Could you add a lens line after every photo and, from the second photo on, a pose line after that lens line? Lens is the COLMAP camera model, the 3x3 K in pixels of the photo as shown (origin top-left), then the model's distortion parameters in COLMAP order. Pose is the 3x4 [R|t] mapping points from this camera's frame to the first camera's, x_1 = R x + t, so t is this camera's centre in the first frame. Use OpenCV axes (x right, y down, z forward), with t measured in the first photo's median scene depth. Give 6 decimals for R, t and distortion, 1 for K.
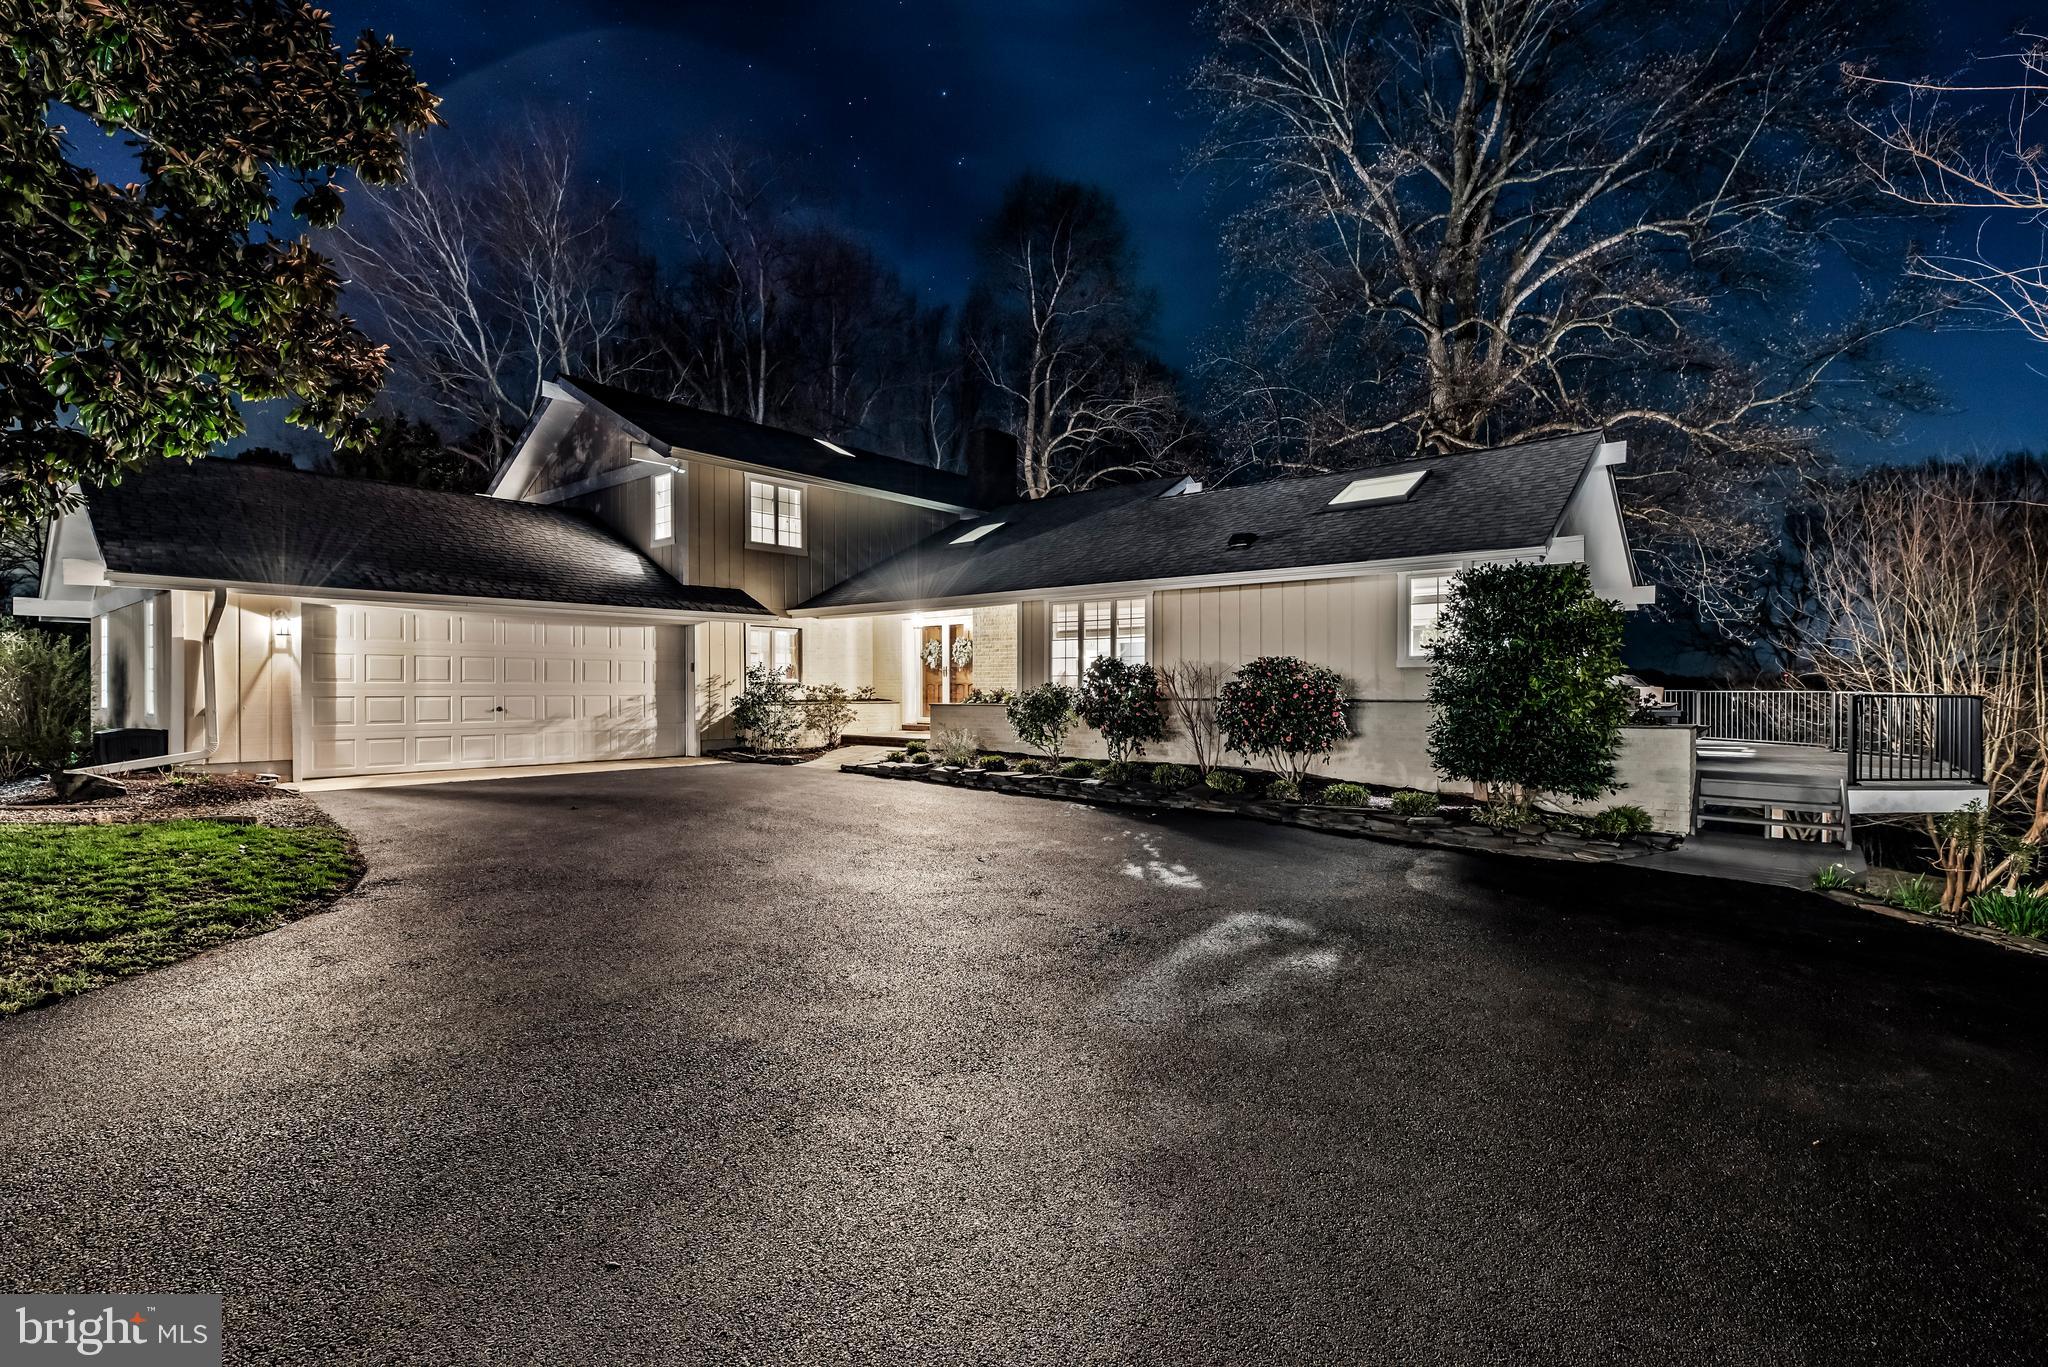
lens RADIAL K [[945.9, 0, 1023.5], [0, 945.9, 686.1], [0, 0, 1]] dist [0.006712, -0.002158]
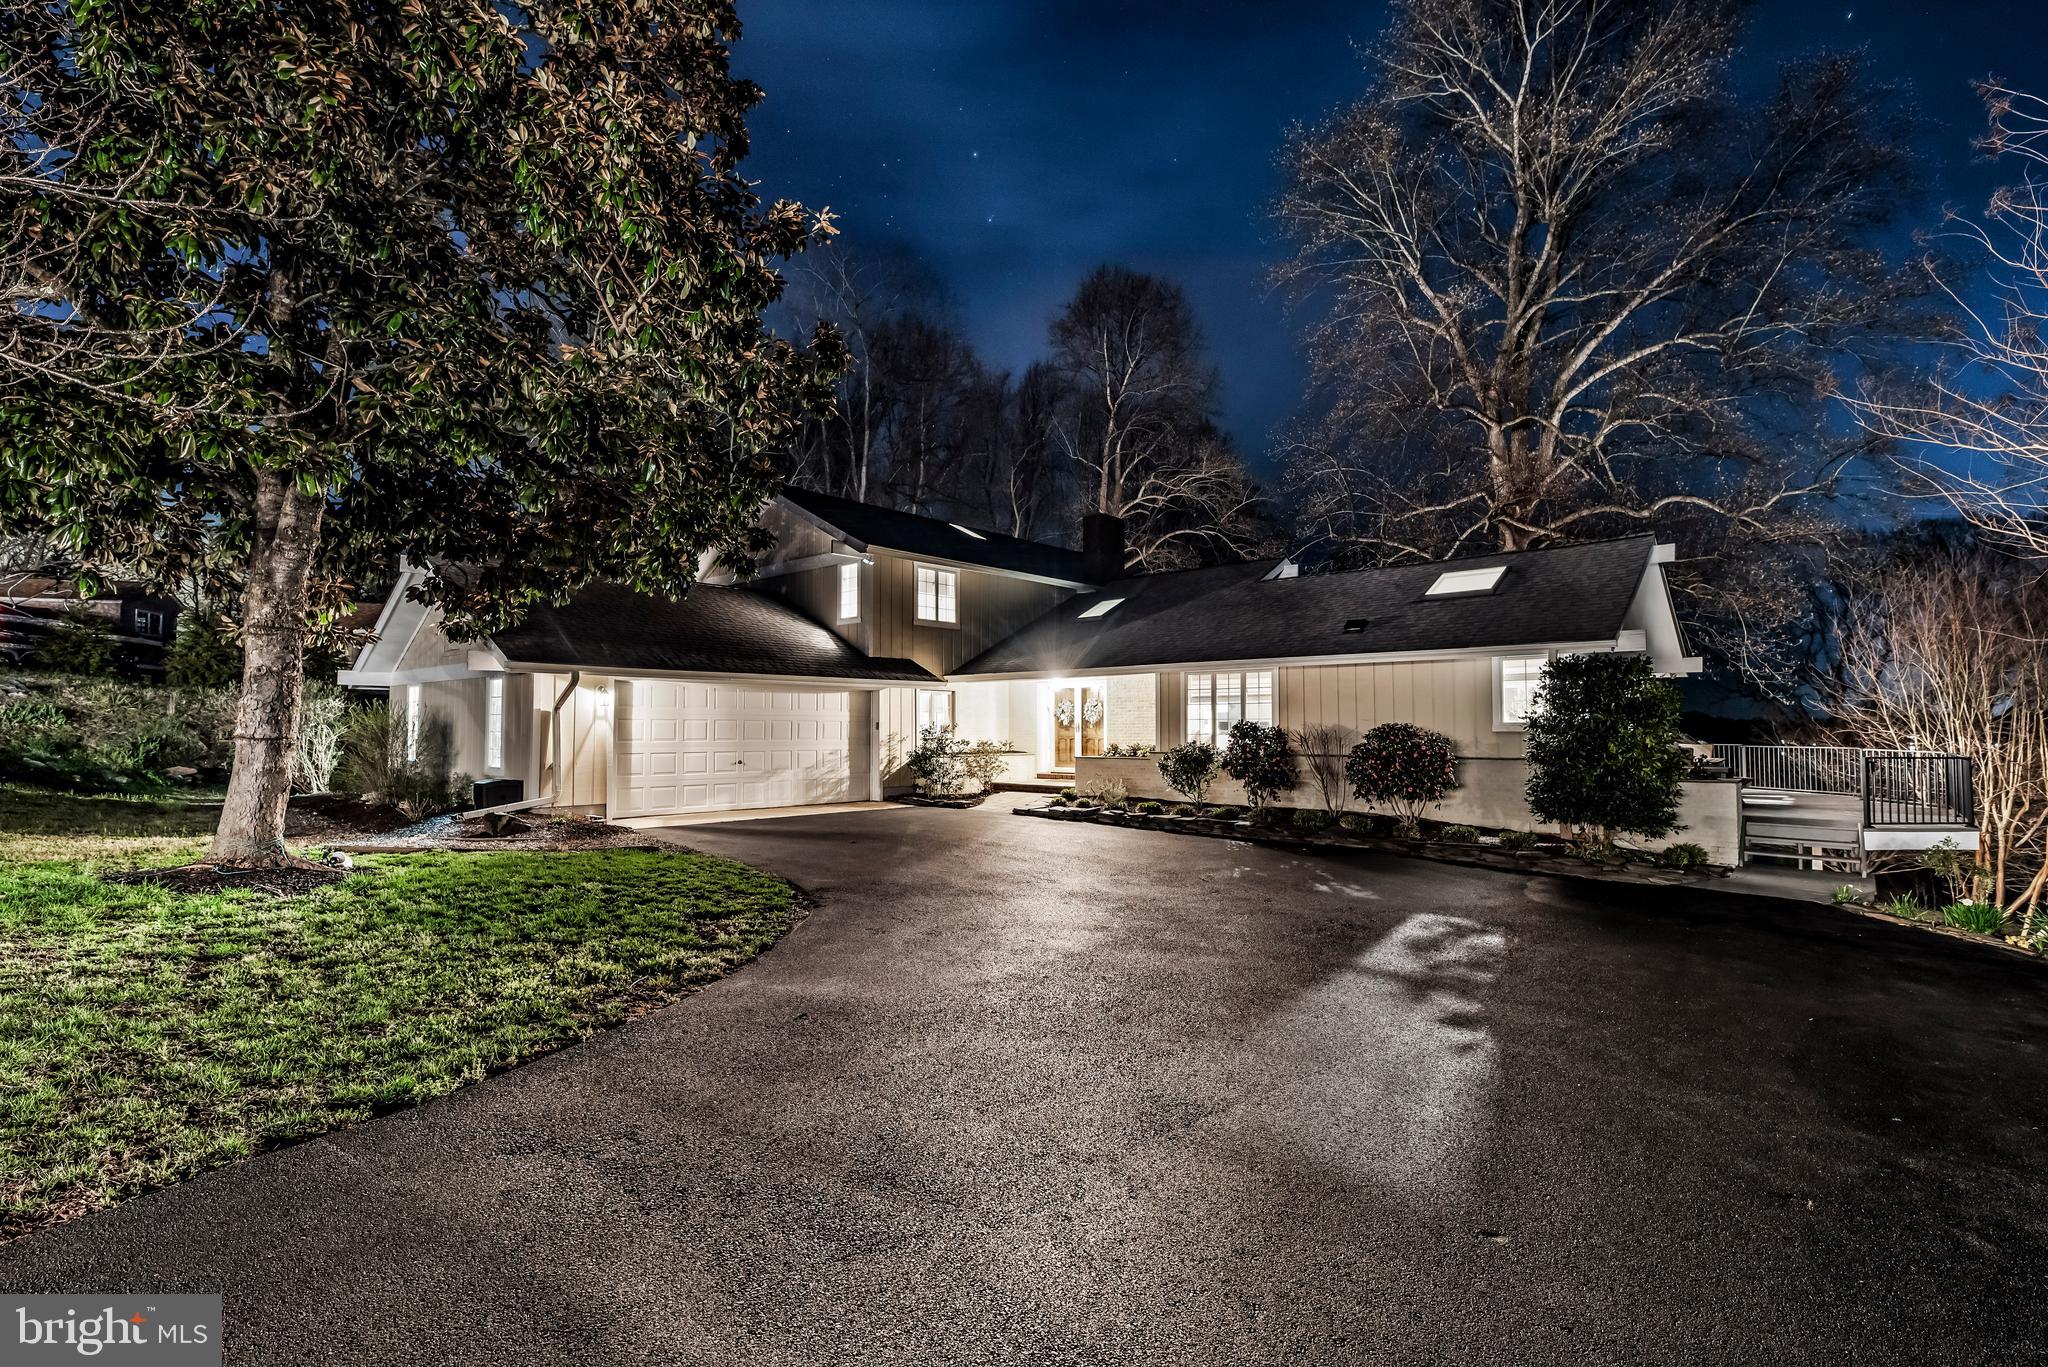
lens RADIAL K [[945.9, 0, 1021.8], [0, 945.9, 685.8], [0, 0, 1]] dist [0.006712, -0.002158]
pose [[0.999455, -0.001538, -0.032970, -0.130425], [0.000049, 0.998982, -0.045106, -0.016986], [0.033006, 0.045080, 0.998438, -0.189004]]
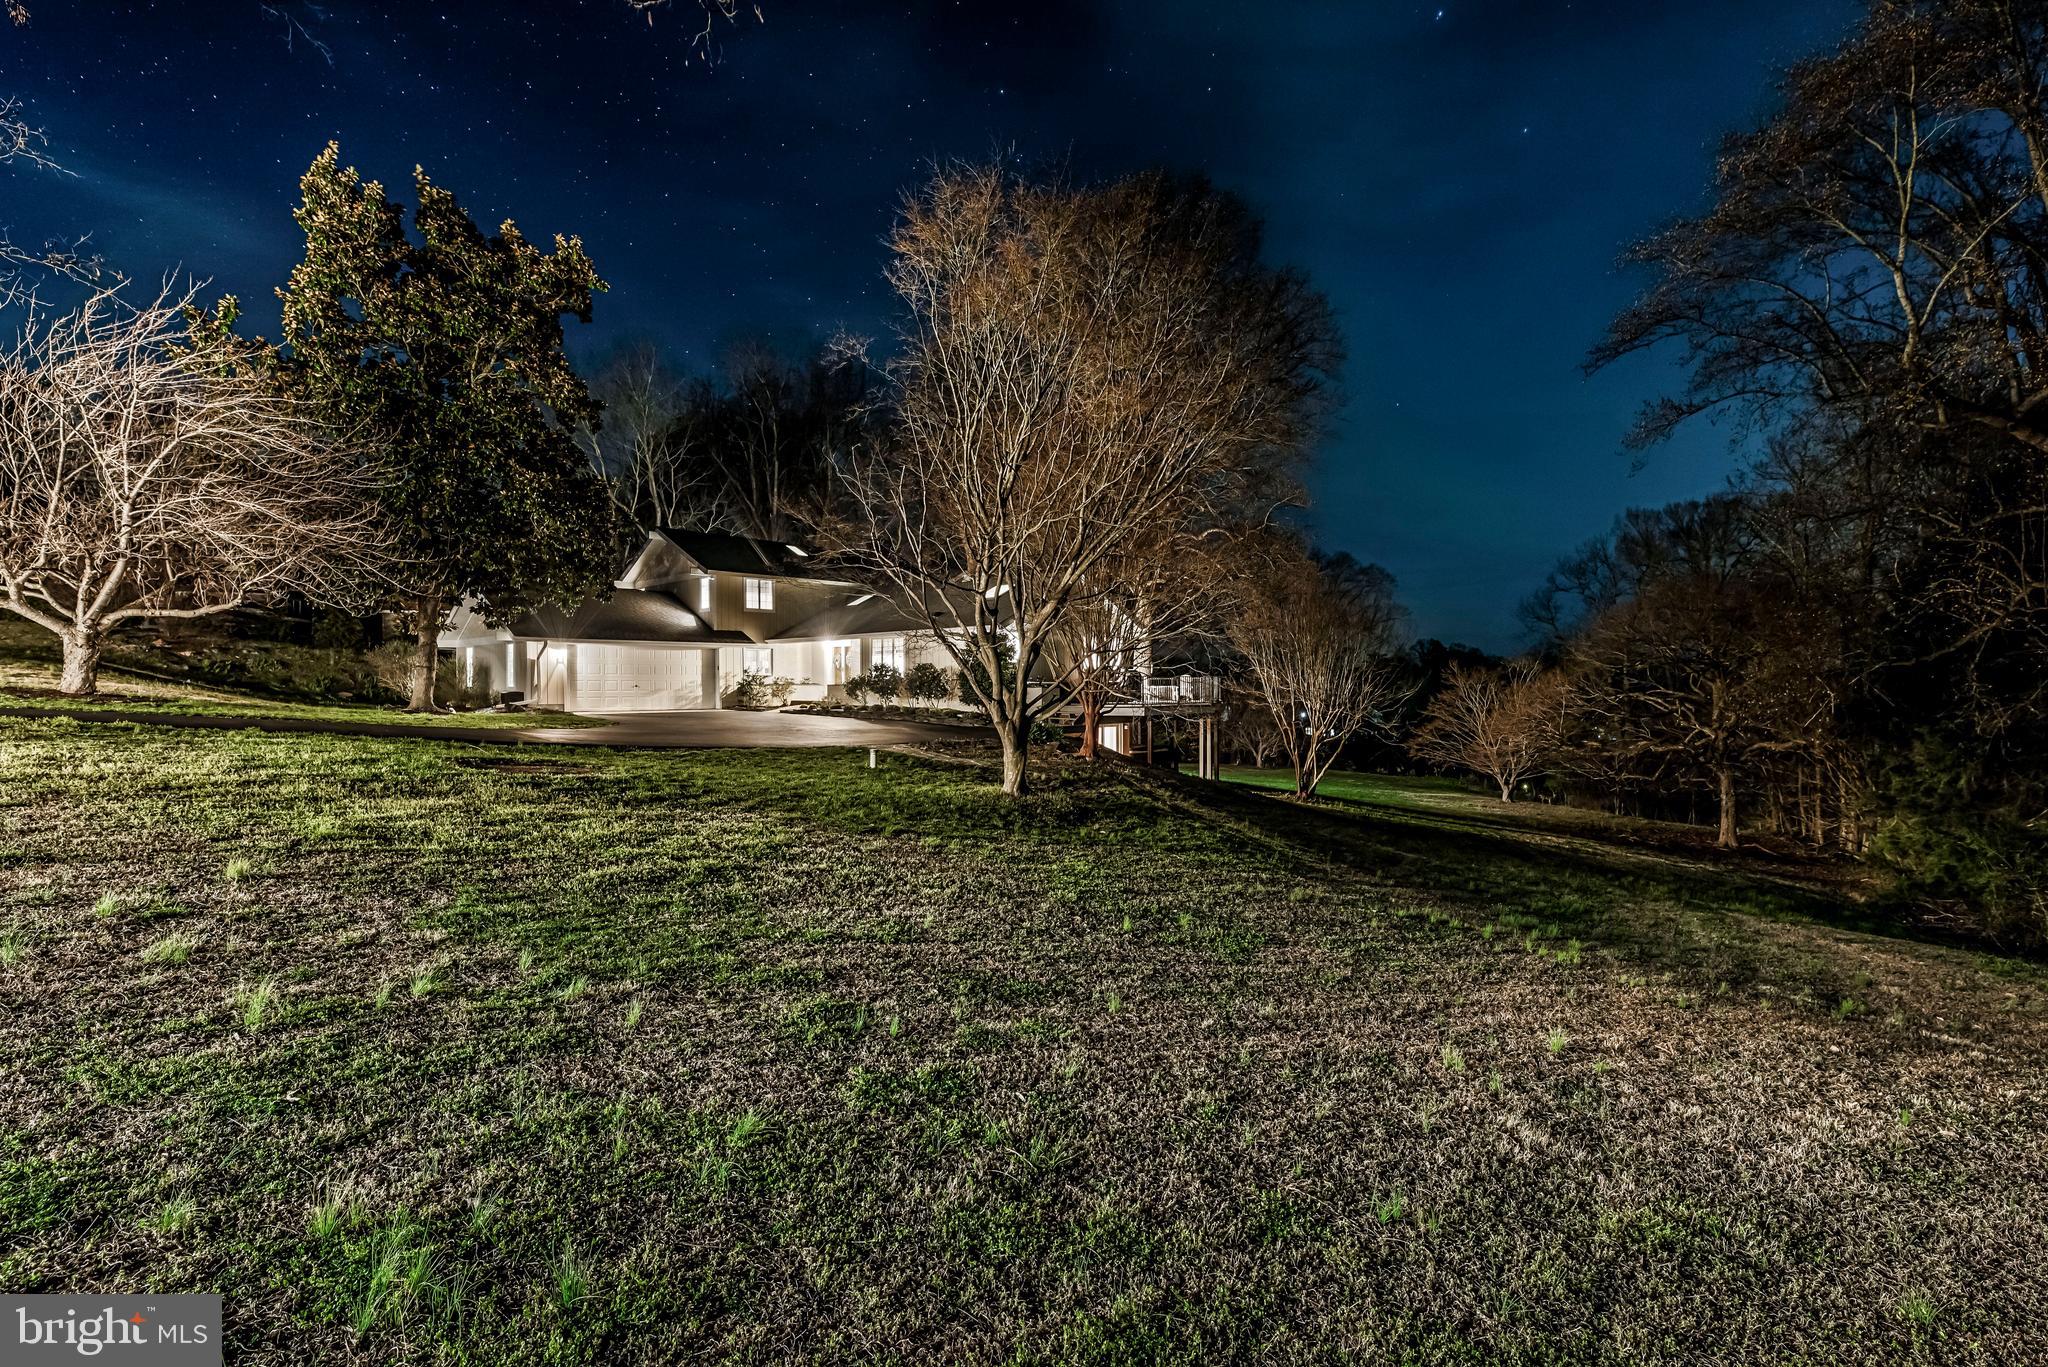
lens RADIAL K [[945.9, 0, 1022.6], [0, 945.9, 685.9], [0, 0, 1]] dist [0.006712, -0.002158]
pose [[0.998098, -0.003746, -0.061531, 0.492817], [0.003739, 0.999993, -0.000231, 0.024526], [0.061532, 0.000000, 0.998105, -1.154002]]
